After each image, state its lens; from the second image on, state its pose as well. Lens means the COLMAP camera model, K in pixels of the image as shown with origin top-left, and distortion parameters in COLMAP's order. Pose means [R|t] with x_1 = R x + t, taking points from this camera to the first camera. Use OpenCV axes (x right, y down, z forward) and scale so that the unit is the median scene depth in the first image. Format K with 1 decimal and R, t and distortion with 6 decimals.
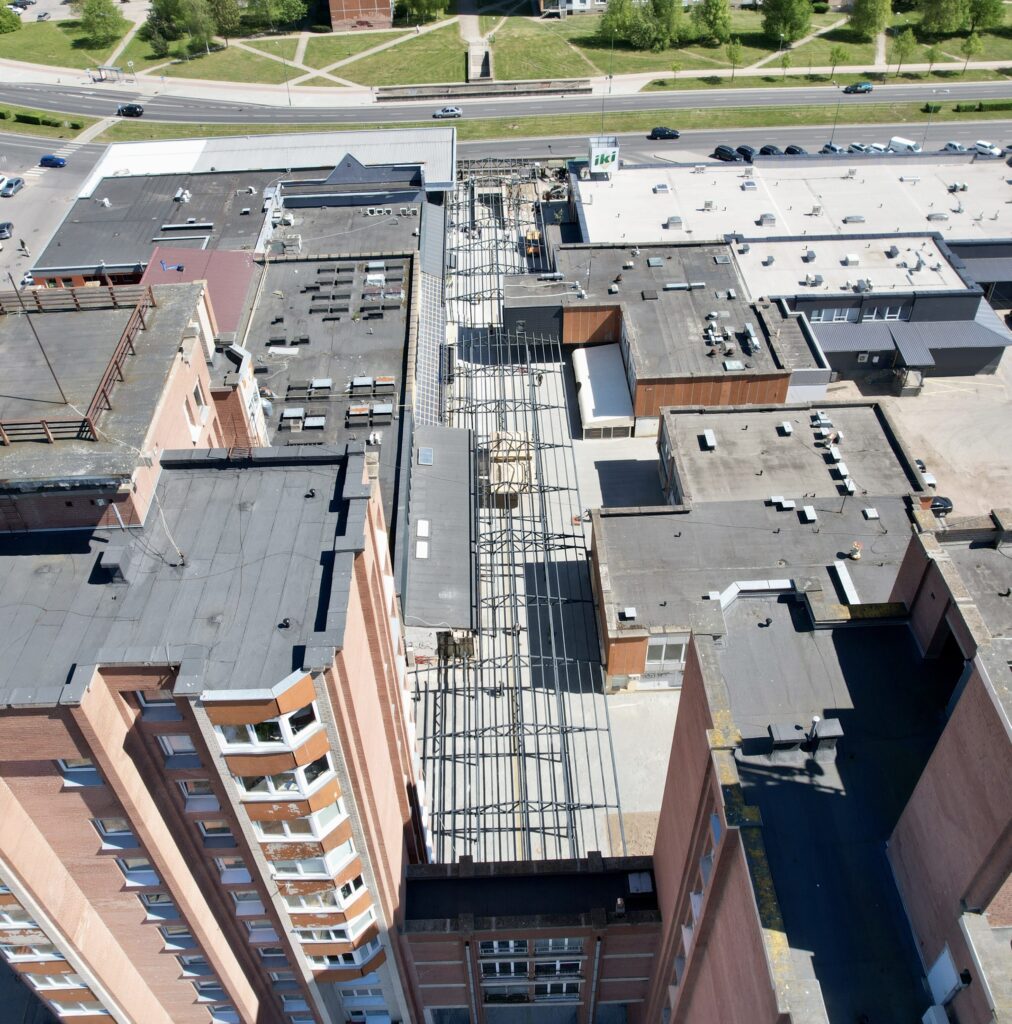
lens RADIAL K [[968.2, 0, 506.0], [0, 968.2, 512.0], [0, 0, 1]] dist [-0.004433, -0.006472]
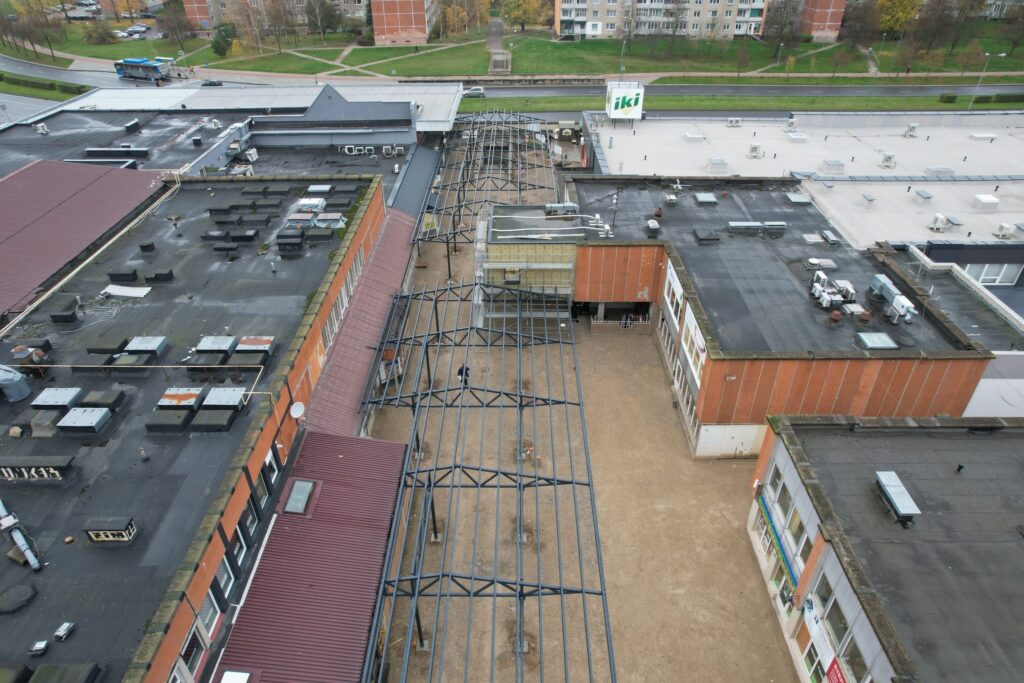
lens RADIAL K [[647.4, 0, 512.0], [0, 647.4, 341.5], [0, 0, 1]] dist [-0.002017, -0.000579]
pose [[0.998986, 0.037343, -0.025141, 0.023602], [-0.040742, 0.987531, -0.152061, -0.064552], [0.019149, 0.152931, 0.988051, 0.471734]]
